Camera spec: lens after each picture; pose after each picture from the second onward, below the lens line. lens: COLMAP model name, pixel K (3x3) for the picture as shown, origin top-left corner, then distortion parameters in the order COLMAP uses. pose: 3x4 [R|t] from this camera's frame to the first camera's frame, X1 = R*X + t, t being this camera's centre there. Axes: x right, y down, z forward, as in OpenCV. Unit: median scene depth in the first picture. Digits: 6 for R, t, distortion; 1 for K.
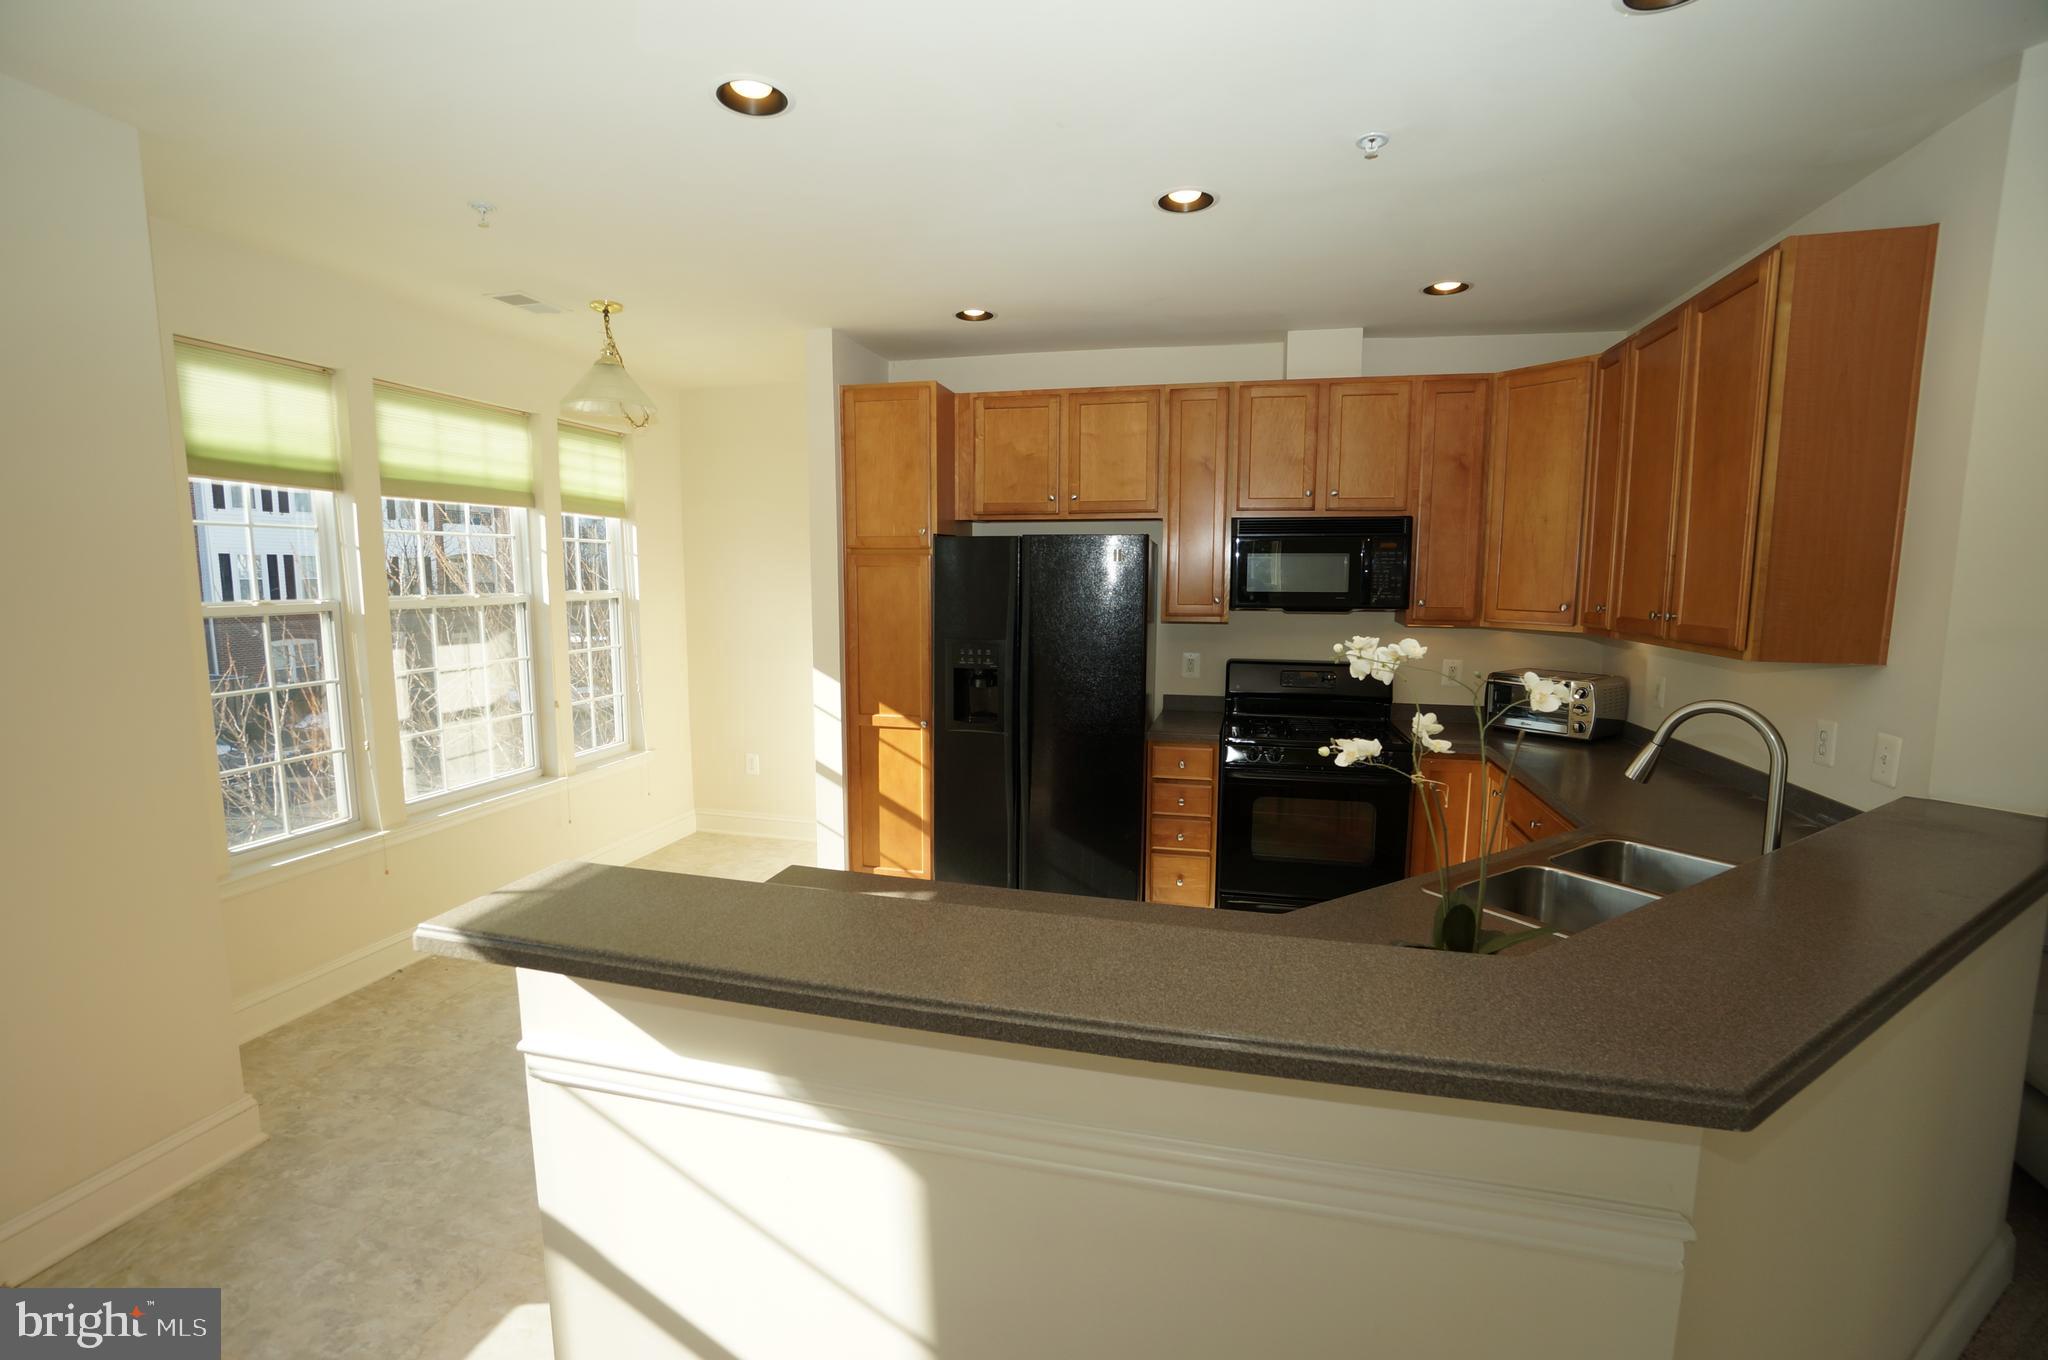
lens RADIAL K [[903.1, 0, 1010.5], [0, 903.1, 679.6], [0, 0, 1]] dist [-0.062018, 0.022116]
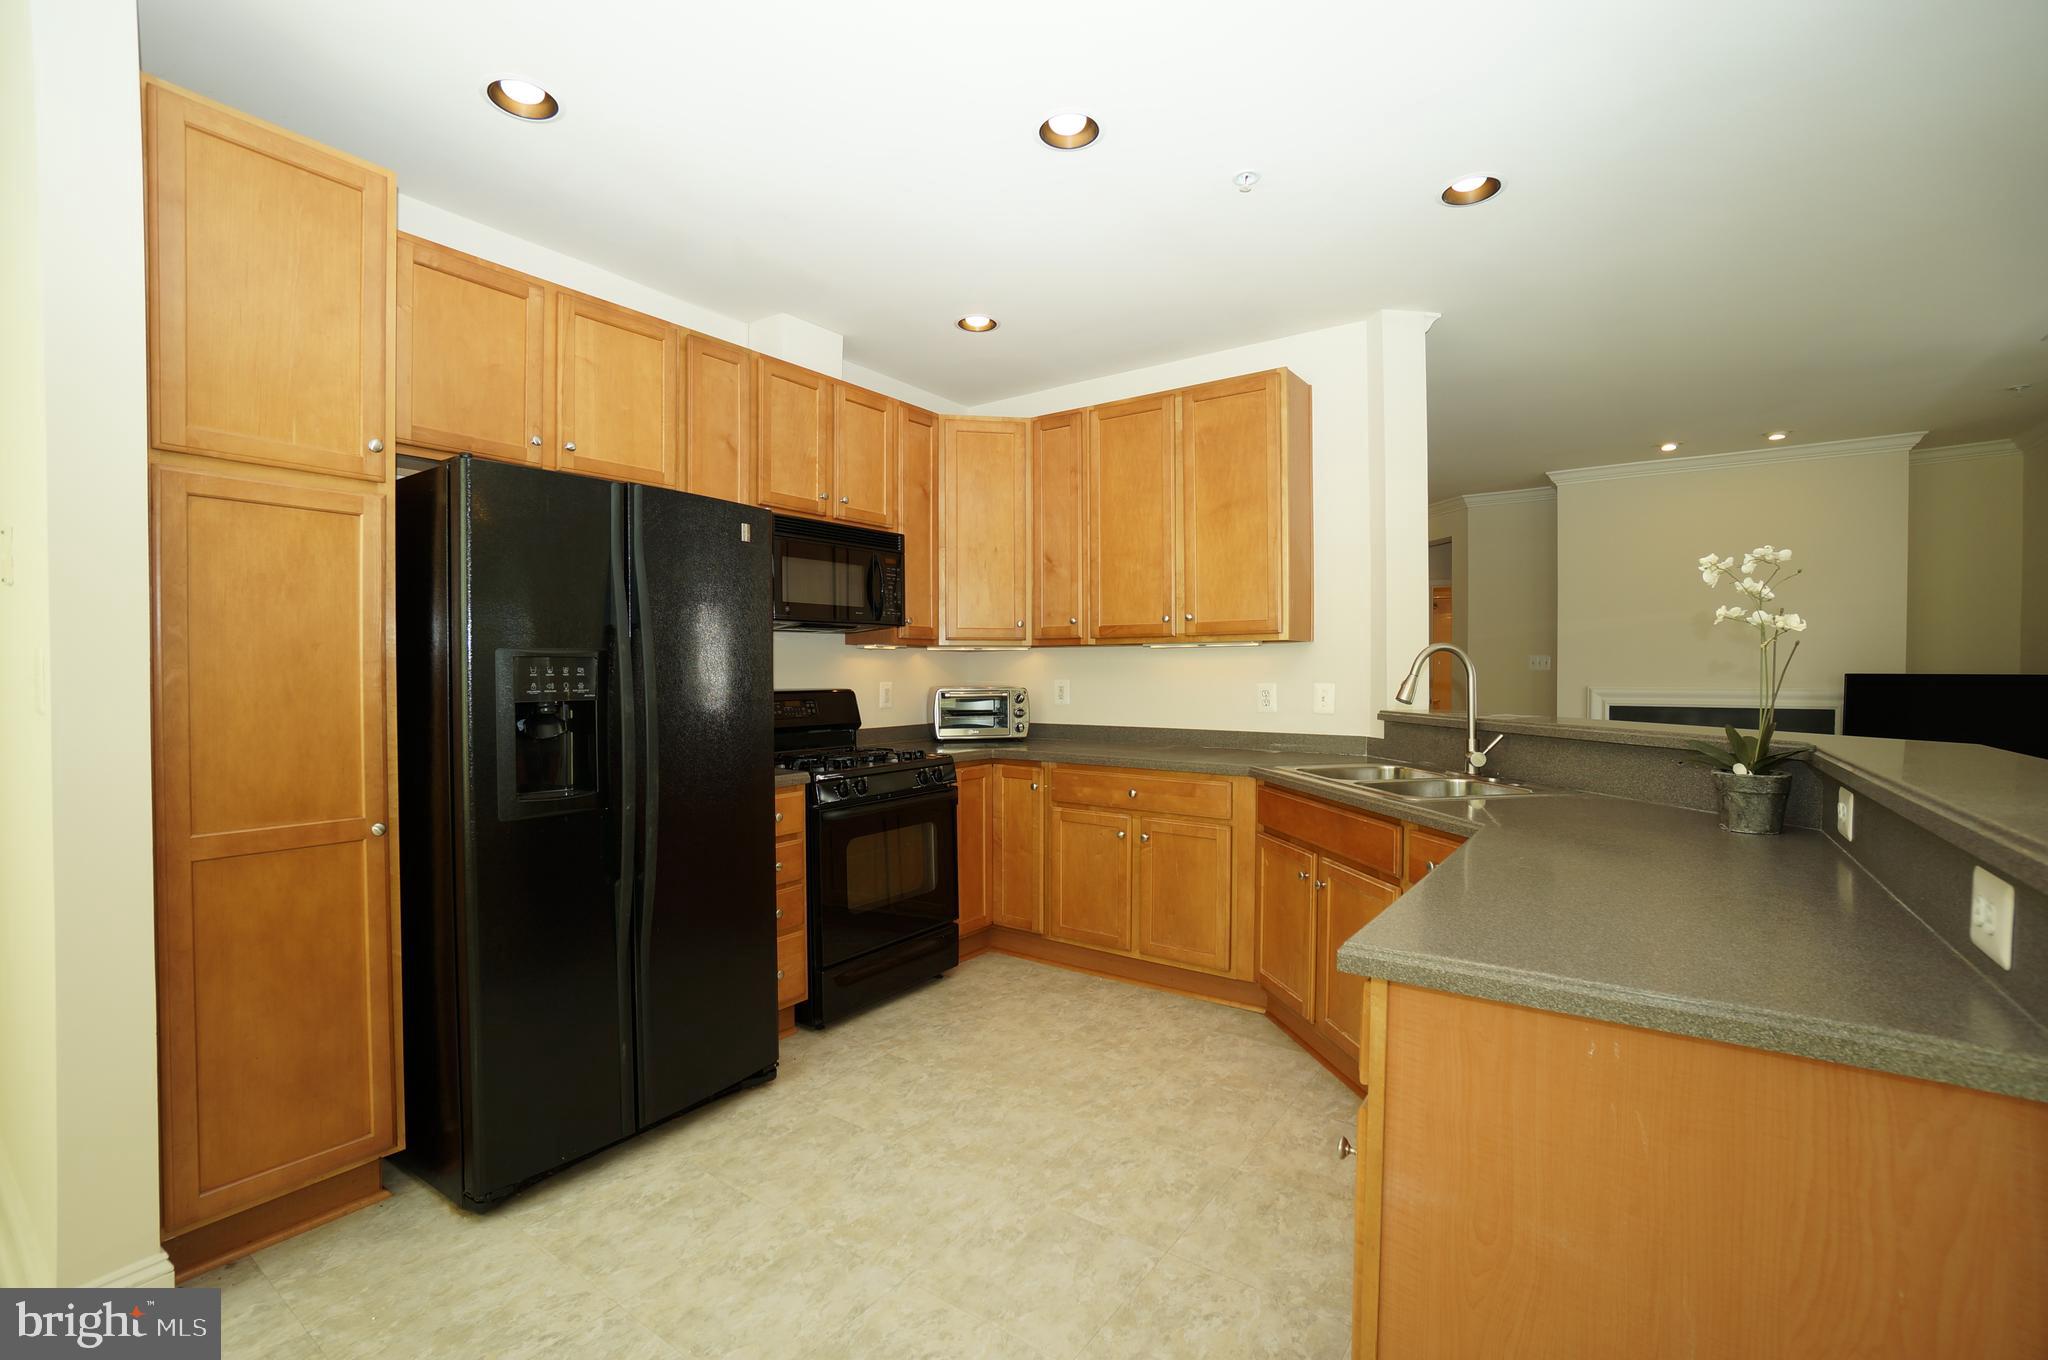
lens RADIAL K [[903.1, 0, 1010.5], [0, 903.1, 679.6], [0, 0, 1]] dist [-0.062018, 0.022116]
pose [[0.368439, -0.015794, 0.929518, -0.398793], [0.108446, 0.993760, -0.026100, 0.017327], [-0.923305, 0.110418, 0.367853, 0.464204]]
